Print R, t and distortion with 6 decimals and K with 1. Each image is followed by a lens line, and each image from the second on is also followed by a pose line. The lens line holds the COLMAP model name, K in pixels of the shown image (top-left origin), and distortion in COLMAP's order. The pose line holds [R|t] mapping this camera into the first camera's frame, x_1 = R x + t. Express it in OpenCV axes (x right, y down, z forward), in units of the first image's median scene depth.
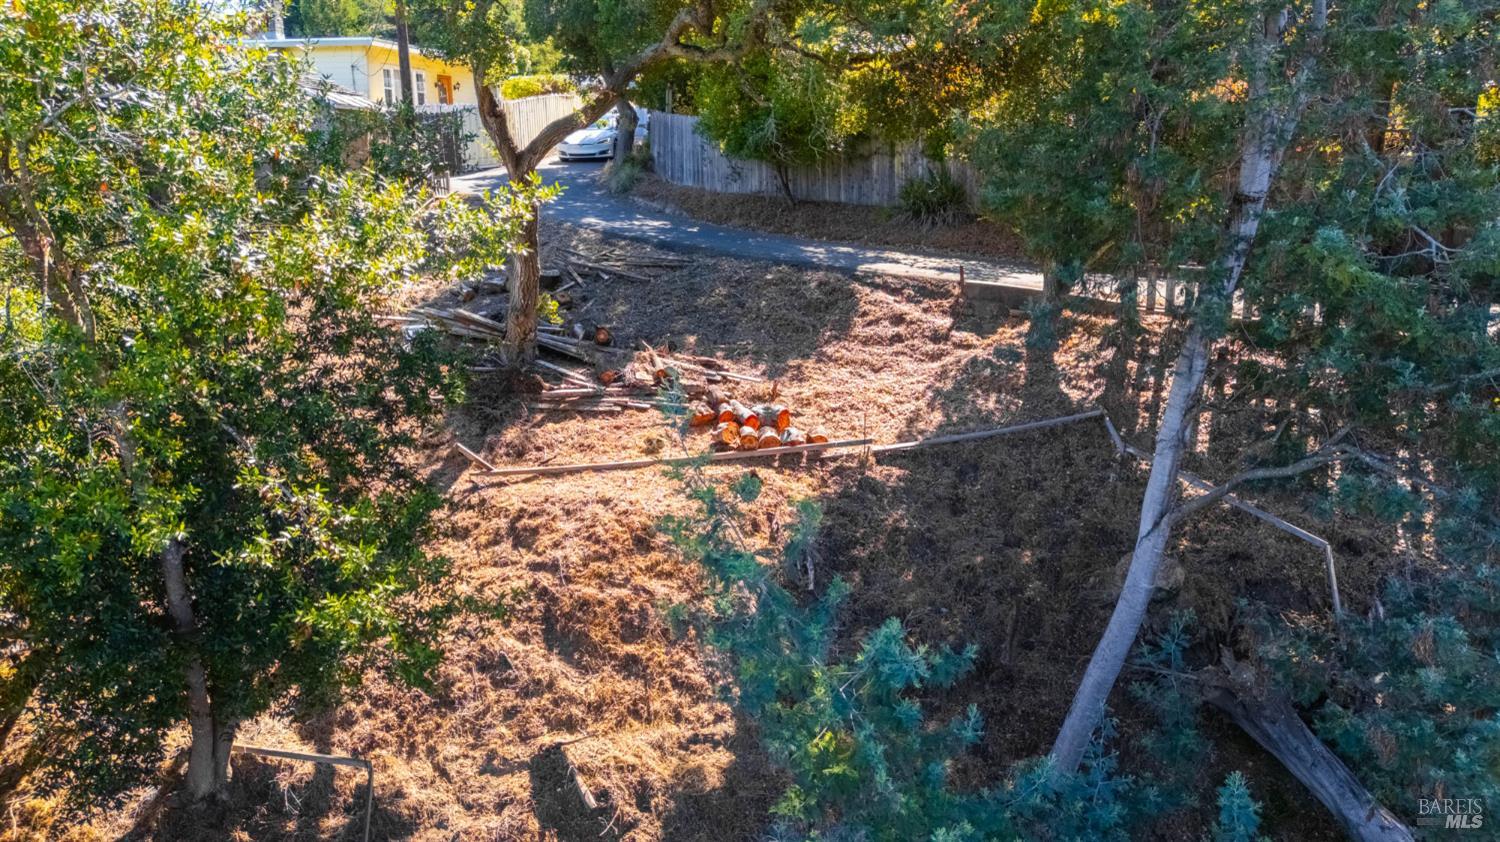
lens RADIAL K [[1095.9, 0, 758.1], [0, 1095.9, 422.5], [0, 0, 1]] dist [0.098018, -0.110034]
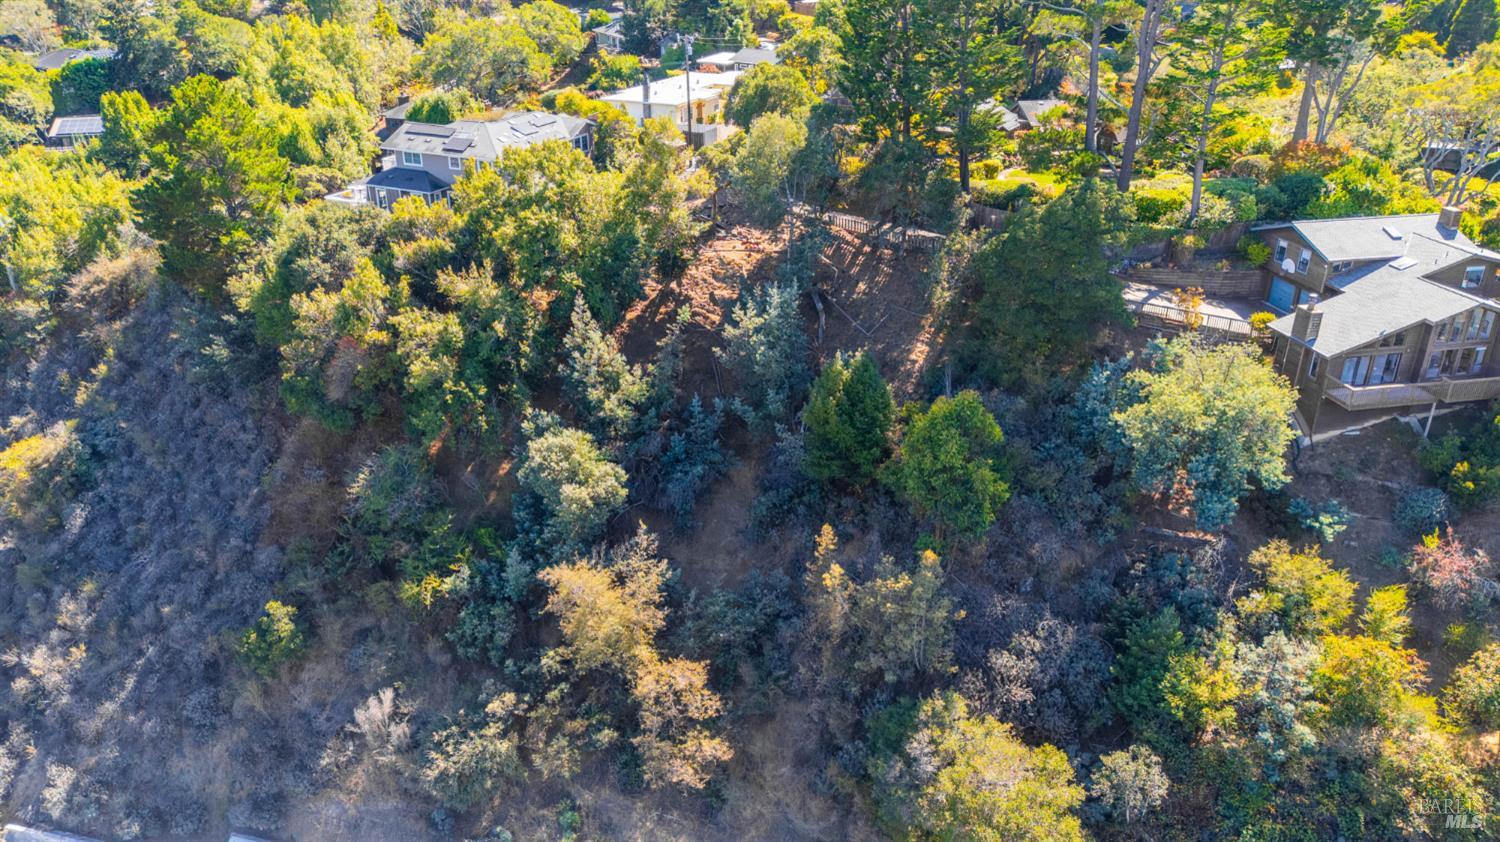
lens RADIAL K [[1095.9, 0, 760.7], [0, 1095.9, 420.8], [0, 0, 1]] dist [0.098018, -0.110034]
pose [[0.977894, 0.095575, -0.185982, 1.175596], [-0.056904, 0.977497, 0.203129, -0.260936], [0.201211, -0.188056, 0.961327, -4.565327]]
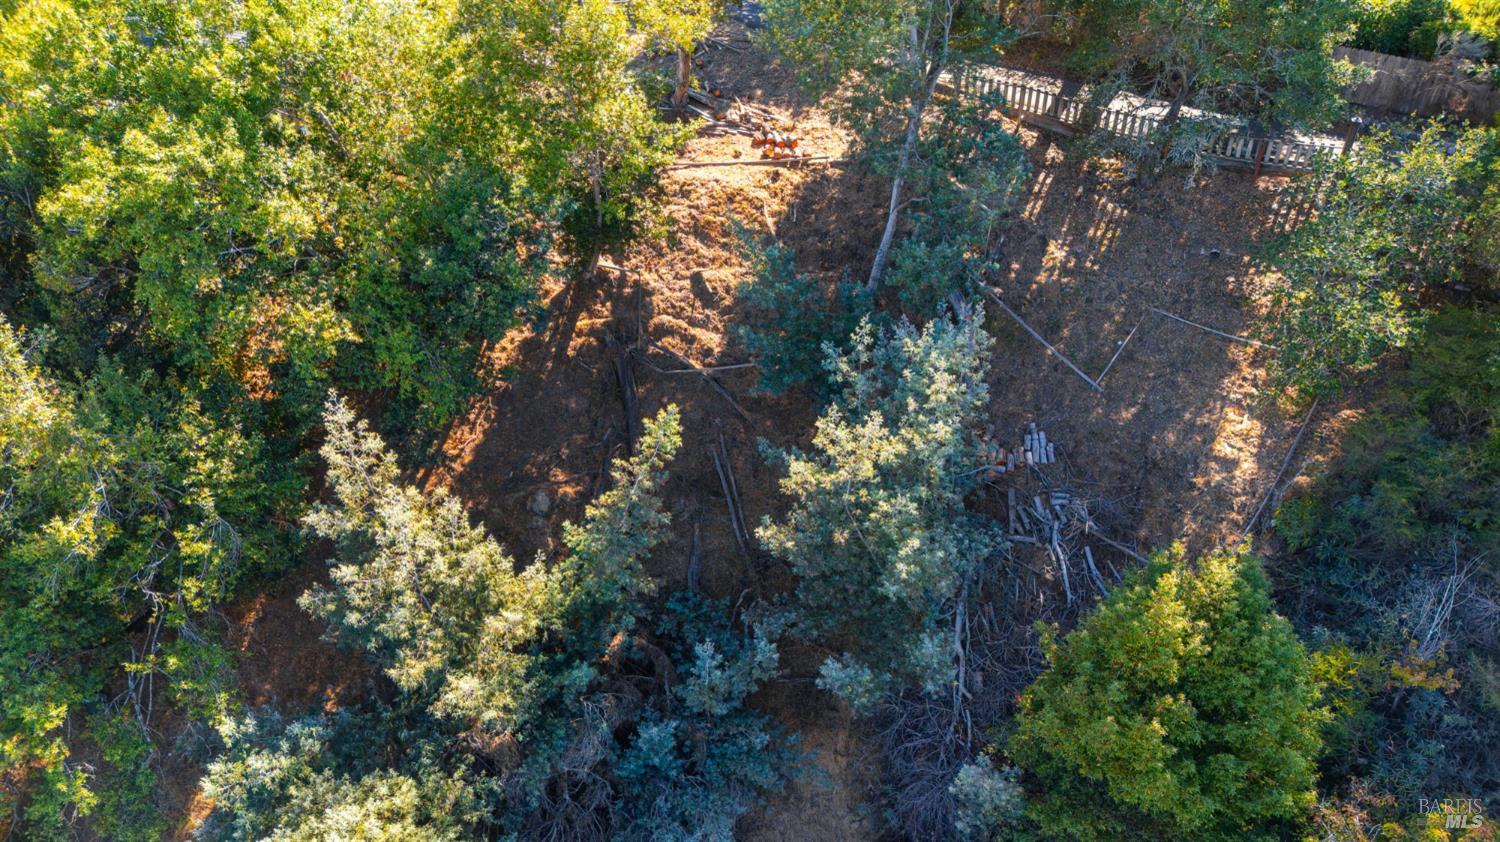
lens RADIAL K [[1095.9, 0, 749.9], [0, 1095.9, 423.8], [0, 0, 1]] dist [0.098018, -0.110034]
pose [[0.992975, 0.073284, -0.092897, 0.202698], [-0.033338, 0.926585, 0.374605, -0.345487], [0.113529, -0.368877, 0.922519, -1.464098]]
